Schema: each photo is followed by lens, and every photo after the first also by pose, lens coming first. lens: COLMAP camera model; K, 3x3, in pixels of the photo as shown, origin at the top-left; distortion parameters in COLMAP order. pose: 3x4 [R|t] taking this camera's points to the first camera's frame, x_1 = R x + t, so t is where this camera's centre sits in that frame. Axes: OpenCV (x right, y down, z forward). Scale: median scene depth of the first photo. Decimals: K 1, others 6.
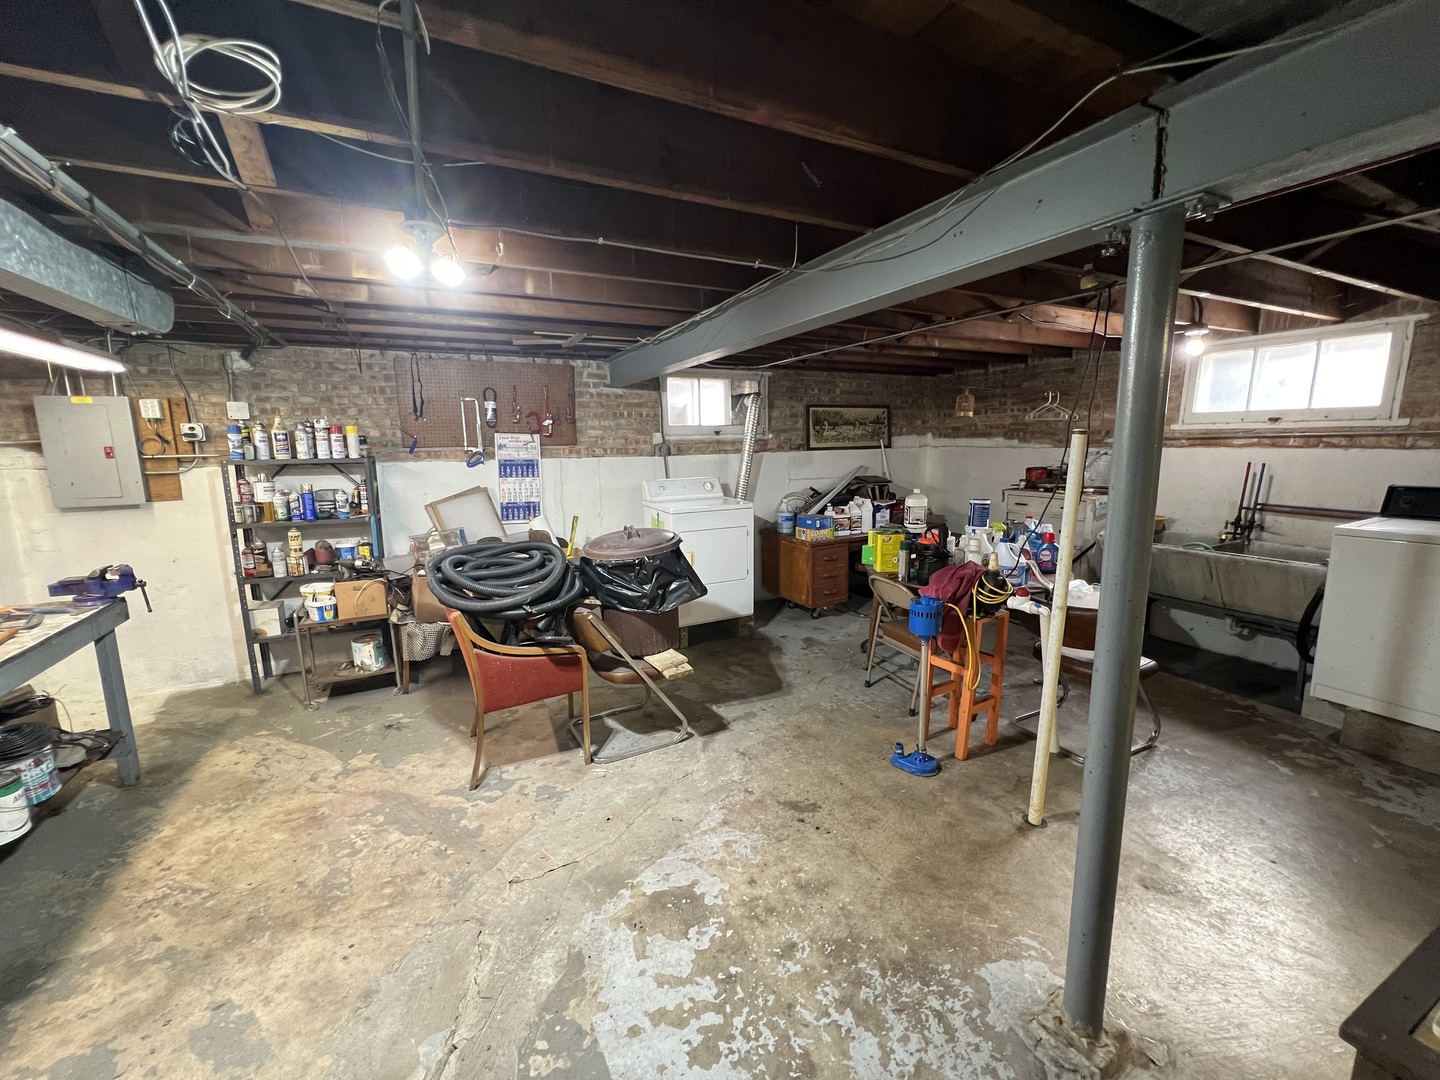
lens RADIAL K [[573.5, 0, 714.7], [0, 573.5, 535.8], [0, 0, 1]] dist [-0.002398, 0.000035]
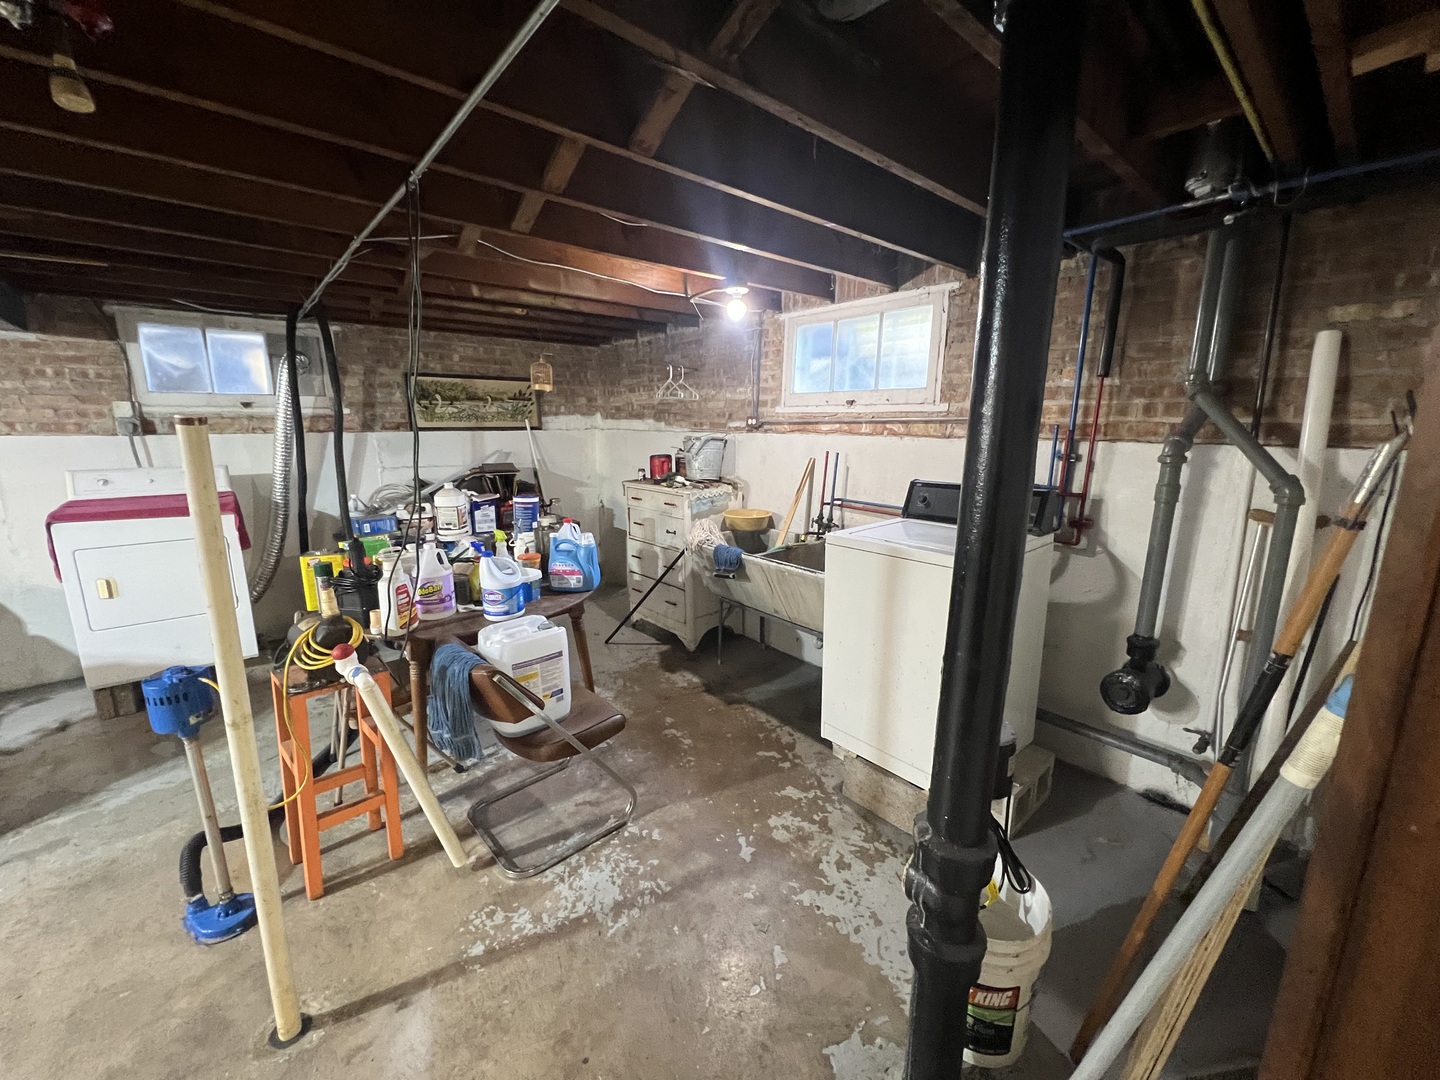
lens RADIAL K [[575.5, 0, 715.0], [0, 575.5, 536.0], [0, 0, 1]] dist [-0.003434, 0.000450]
pose [[0.970223, -0.027421, 0.240657, 0.553745], [0.020459, 0.999298, 0.031378, -0.030758], [-0.241349, -0.025520, 0.970103, 0.189508]]
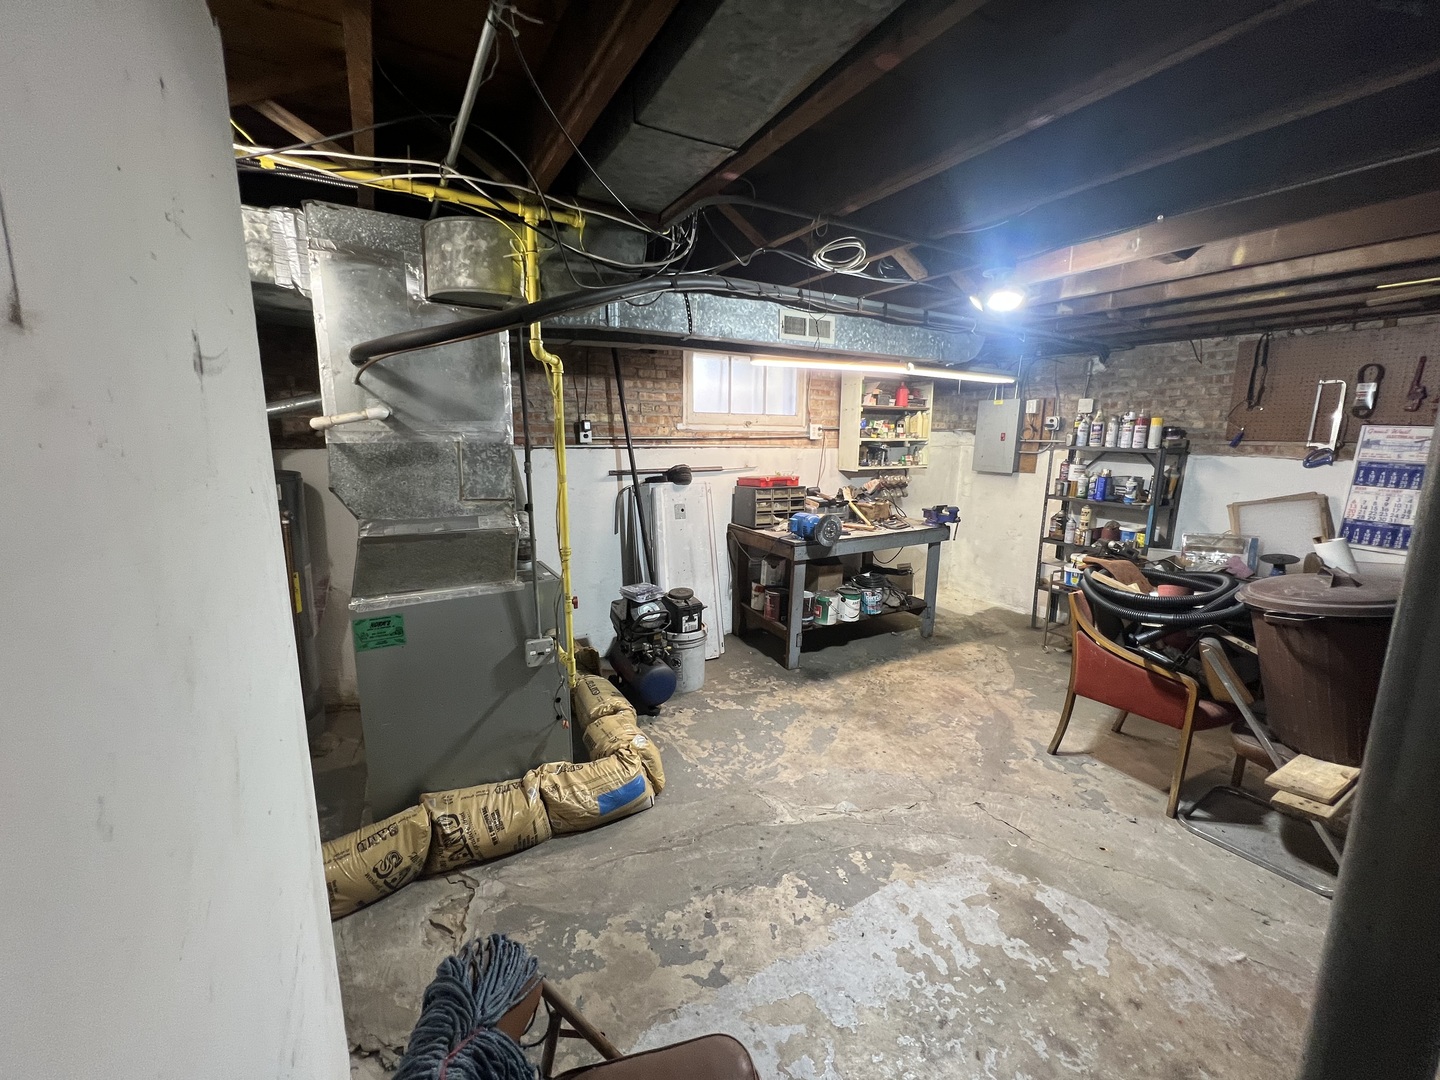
lens RADIAL K [[575.5, 0, 715.0], [0, 575.5, 536.0], [0, 0, 1]] dist [-0.003434, 0.000450]
pose [[0.059350, 0.193874, -0.979230, 0.368081], [-0.173880, 0.967970, 0.181106, -0.031608], [0.982977, 0.159520, 0.091160, 0.142308]]
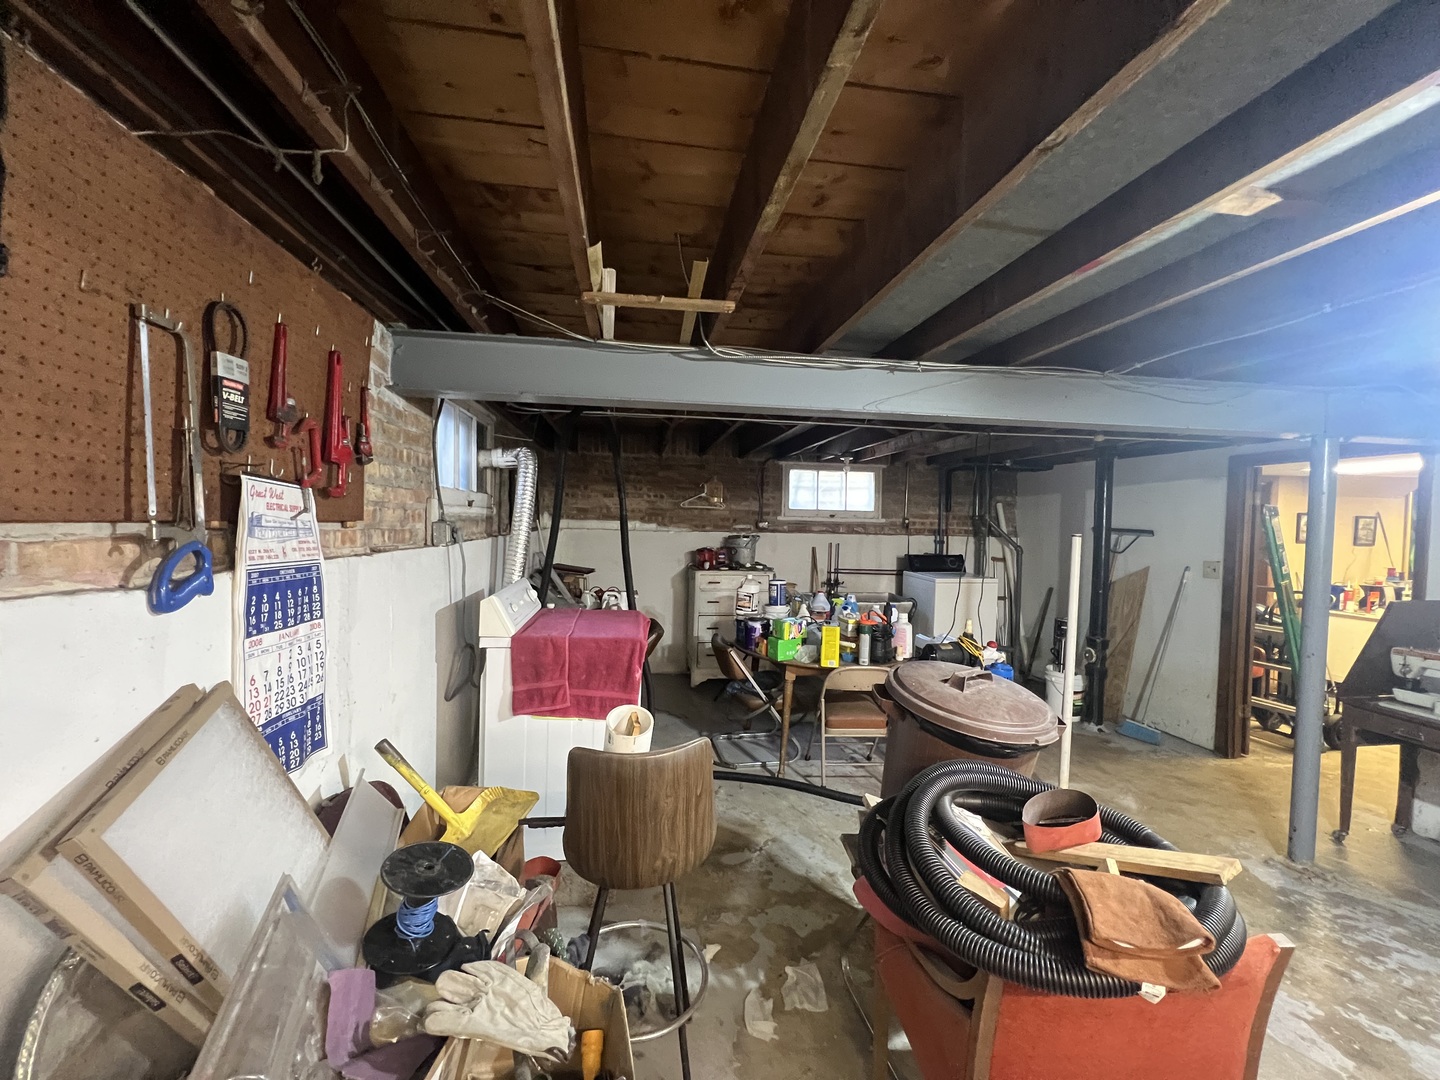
lens RADIAL K [[575.5, 0, 715.0], [0, 575.5, 536.0], [0, 0, 1]] dist [-0.003434, 0.000450]
pose [[0.315404, -0.003572, 0.948951, -0.643326], [0.130149, 0.990706, -0.039529, -0.125566], [-0.939990, 0.135973, 0.312938, 0.803592]]
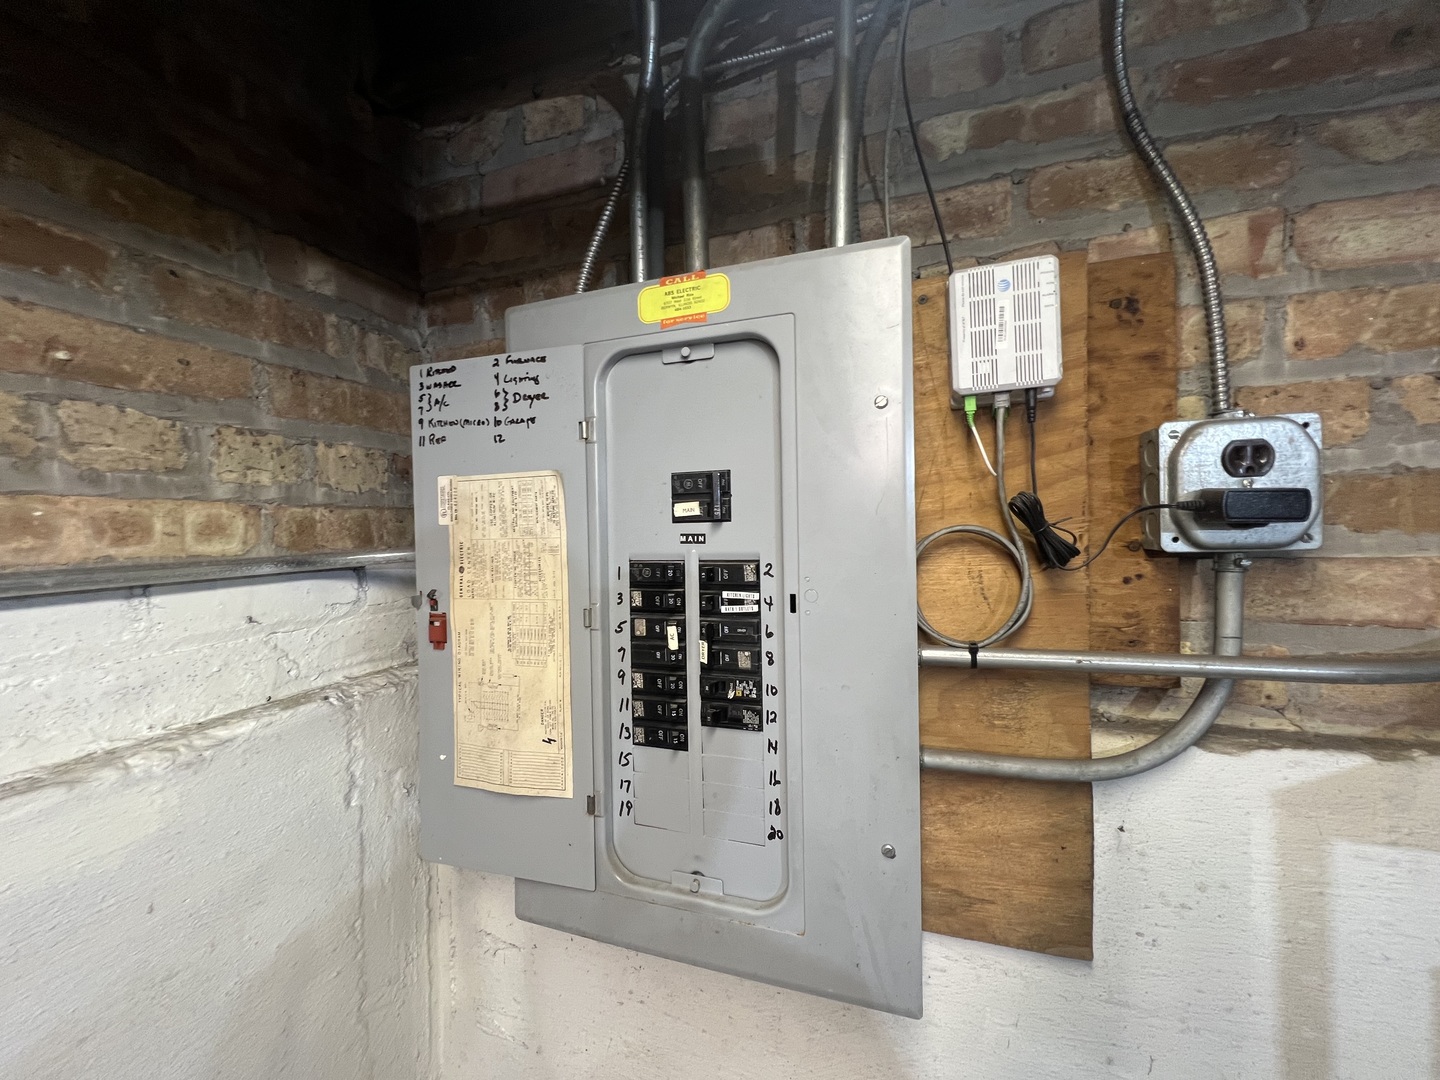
lens RADIAL K [[575.5, 0, 715.0], [0, 575.5, 536.0], [0, 0, 1]] dist [-0.003434, 0.000450]
pose [[0.687519, 0.003138, -0.726159, -0.836645], [-0.110661, 0.988764, -0.100499, -0.133995], [0.717685, 0.149453, 0.680142, 0.772299]]
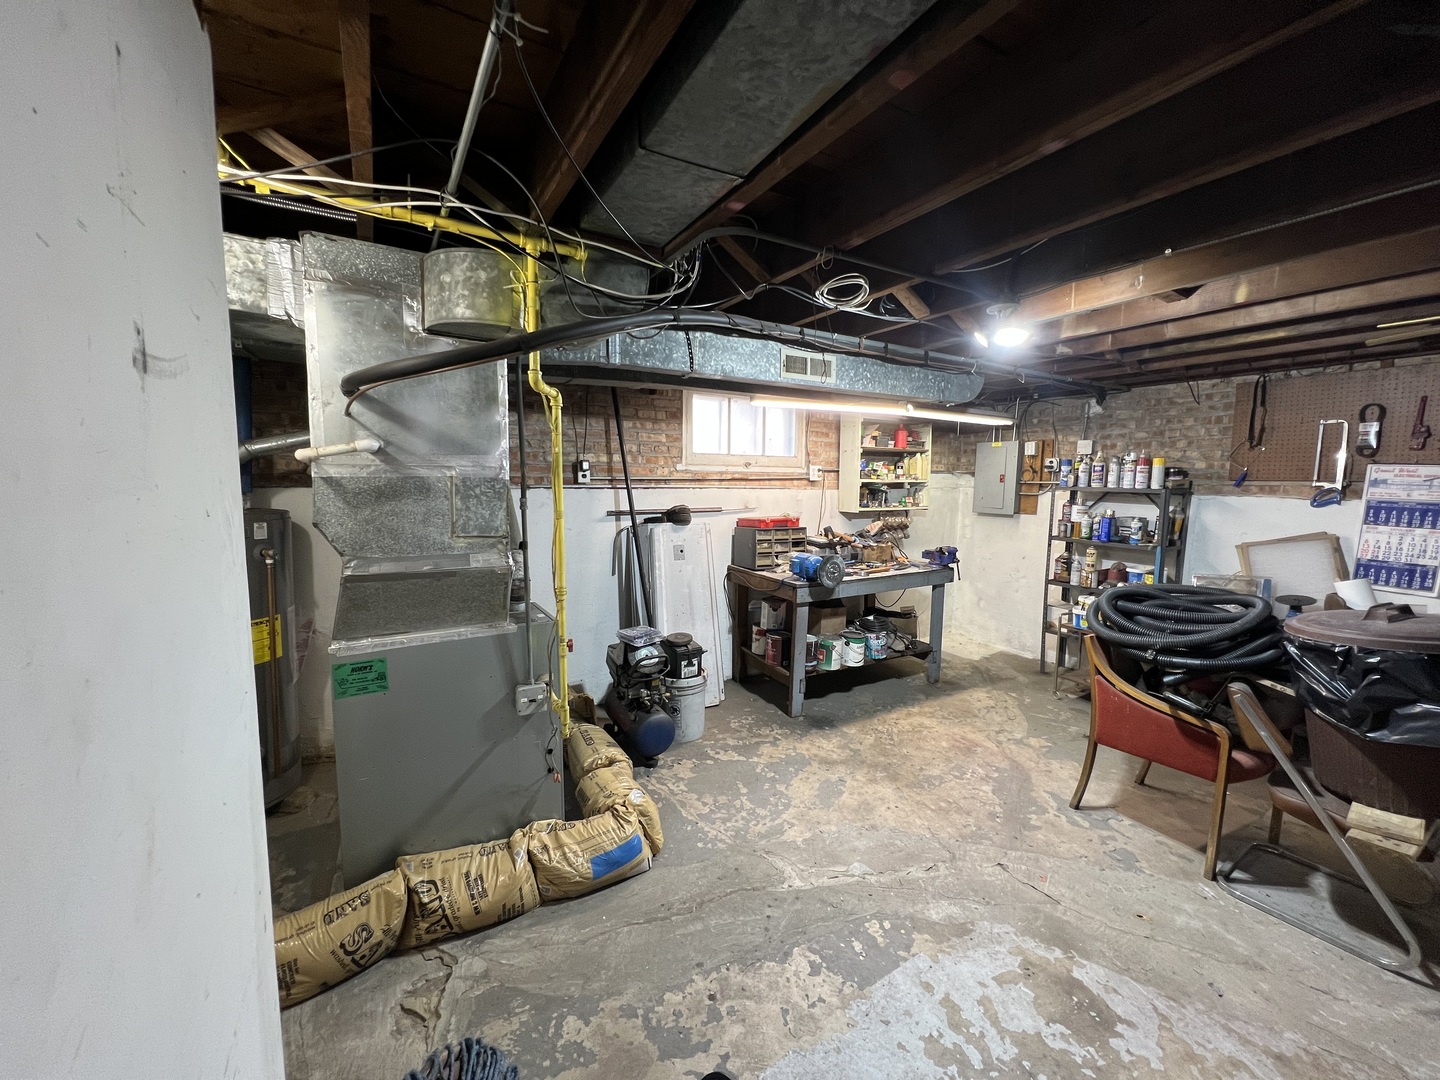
lens RADIAL K [[573.5, 0, 714.7], [0, 573.5, 535.8], [0, 0, 1]] dist [-0.002398, 0.000035]
pose [[0.065321, 0.116599, -0.991029, 0.343597], [-0.174100, 0.979249, 0.103737, -0.020610], [0.982559, 0.165762, 0.084265, 0.139351]]
